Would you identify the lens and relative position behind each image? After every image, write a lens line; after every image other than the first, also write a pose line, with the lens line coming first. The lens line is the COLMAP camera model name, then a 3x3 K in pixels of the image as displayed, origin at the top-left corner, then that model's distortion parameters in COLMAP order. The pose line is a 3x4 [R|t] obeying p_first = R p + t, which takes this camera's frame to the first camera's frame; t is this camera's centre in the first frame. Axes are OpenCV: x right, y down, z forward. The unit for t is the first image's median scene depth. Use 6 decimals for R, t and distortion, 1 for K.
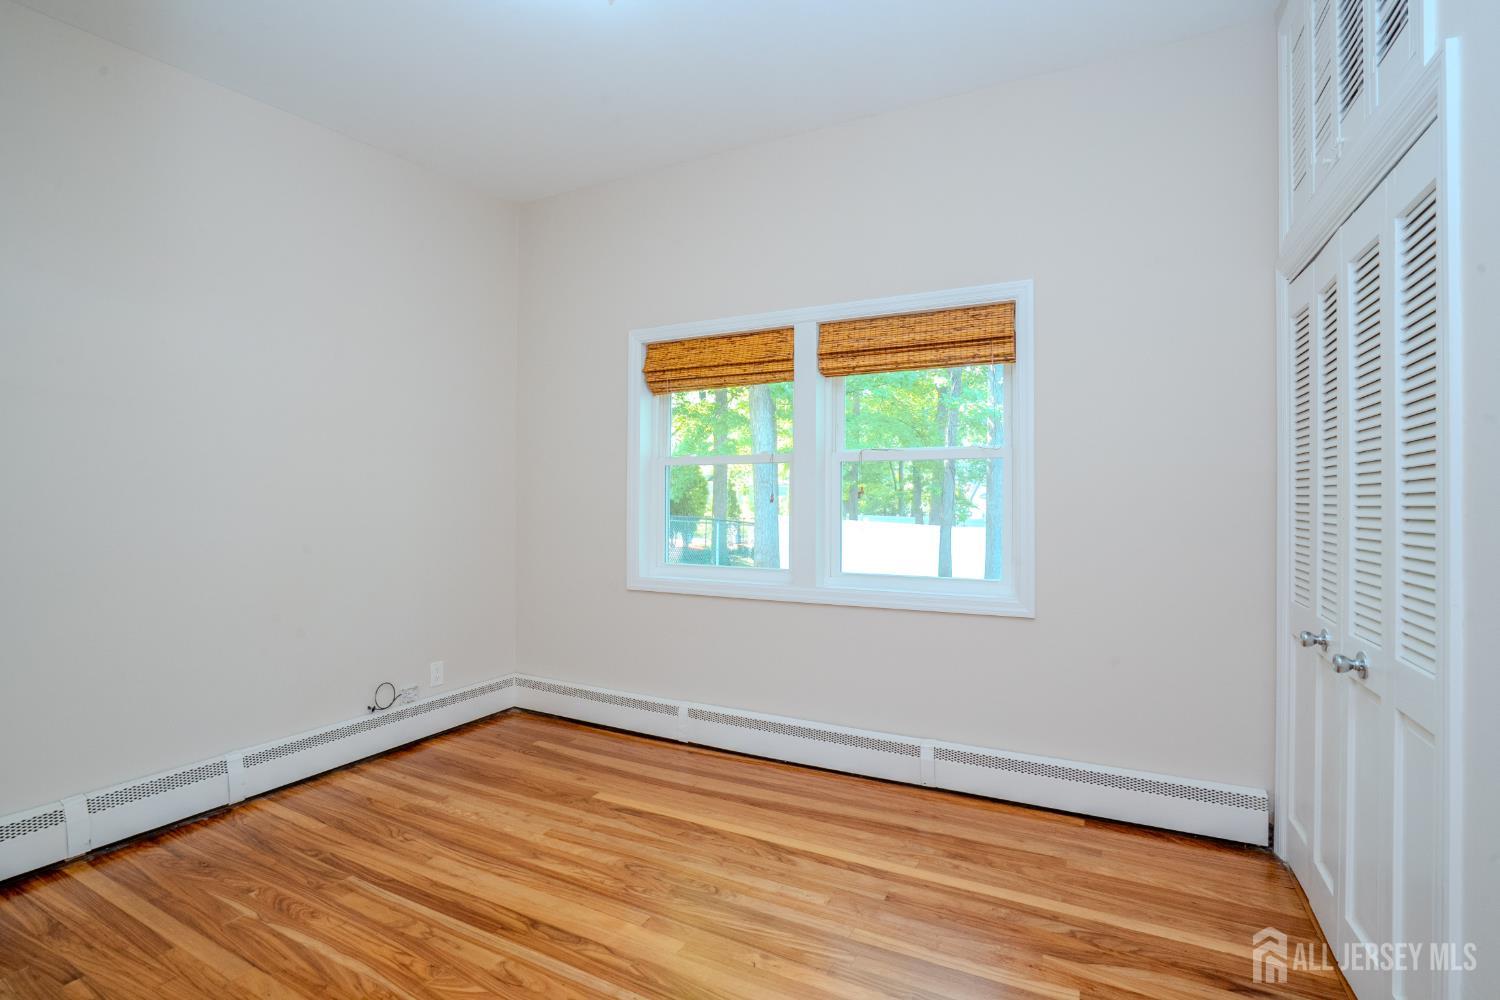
lens RADIAL K [[694.2, 0, 753.4], [0, 694.2, 498.4], [0, 0, 1]] dist [-0.054698, 0.020845]
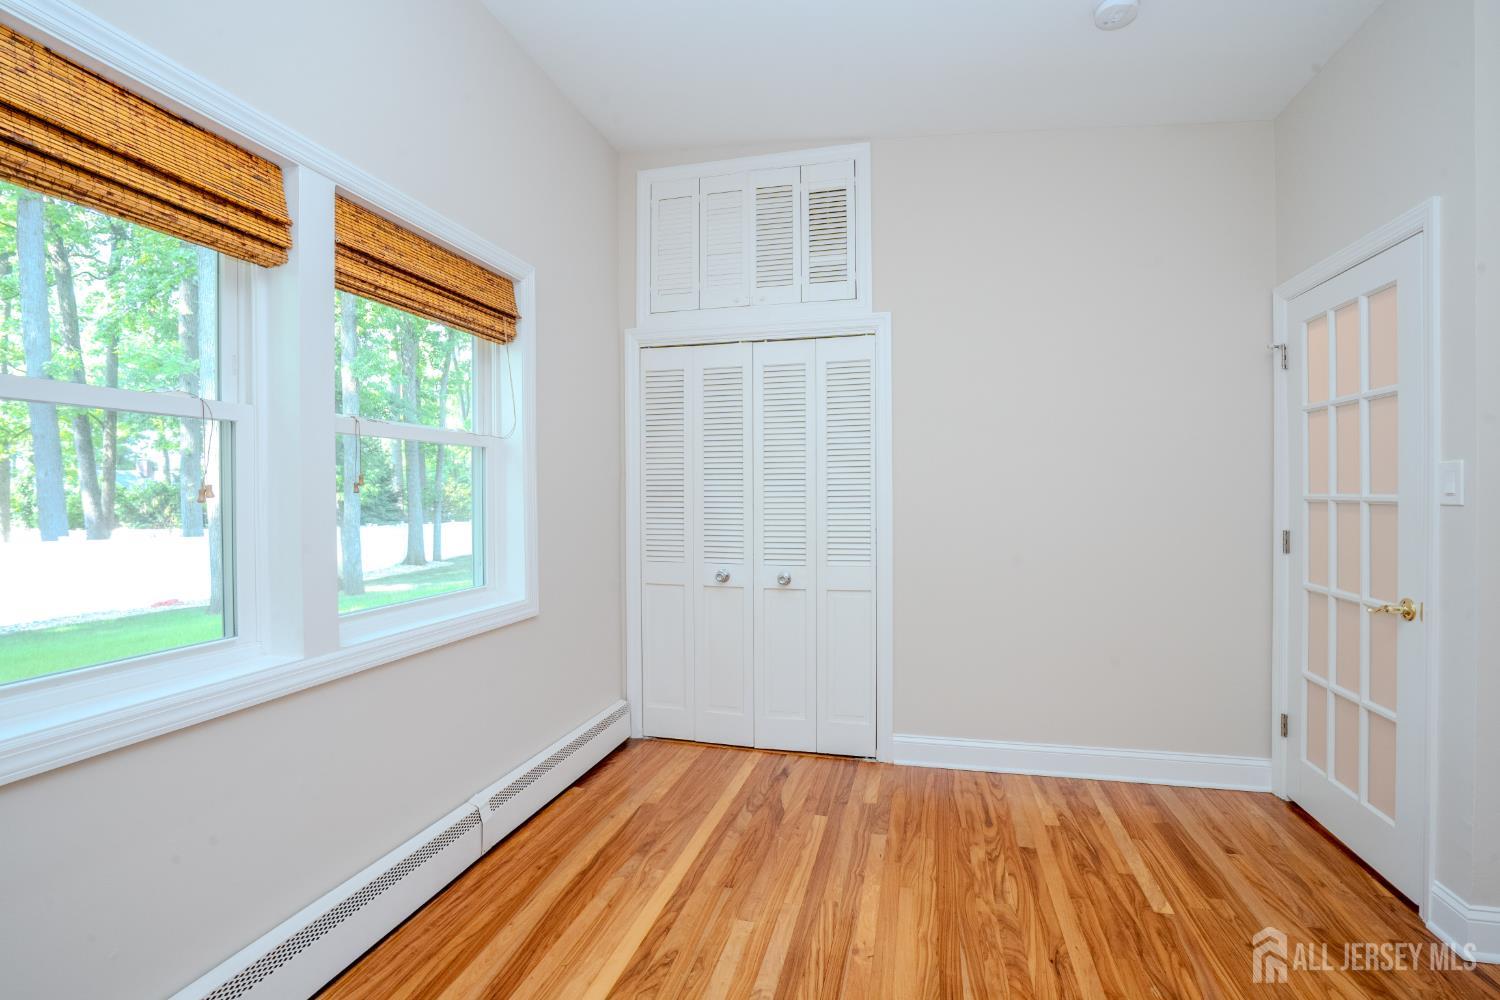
lens RADIAL K [[694.2, 0, 753.4], [0, 694.2, 498.4], [0, 0, 1]] dist [-0.054698, 0.020845]
pose [[-0.222337, -0.010417, 0.974914, -0.586832], [-0.001436, 0.999945, 0.010357, -0.003125], [-0.974969, 0.000903, -0.222340, 0.870215]]
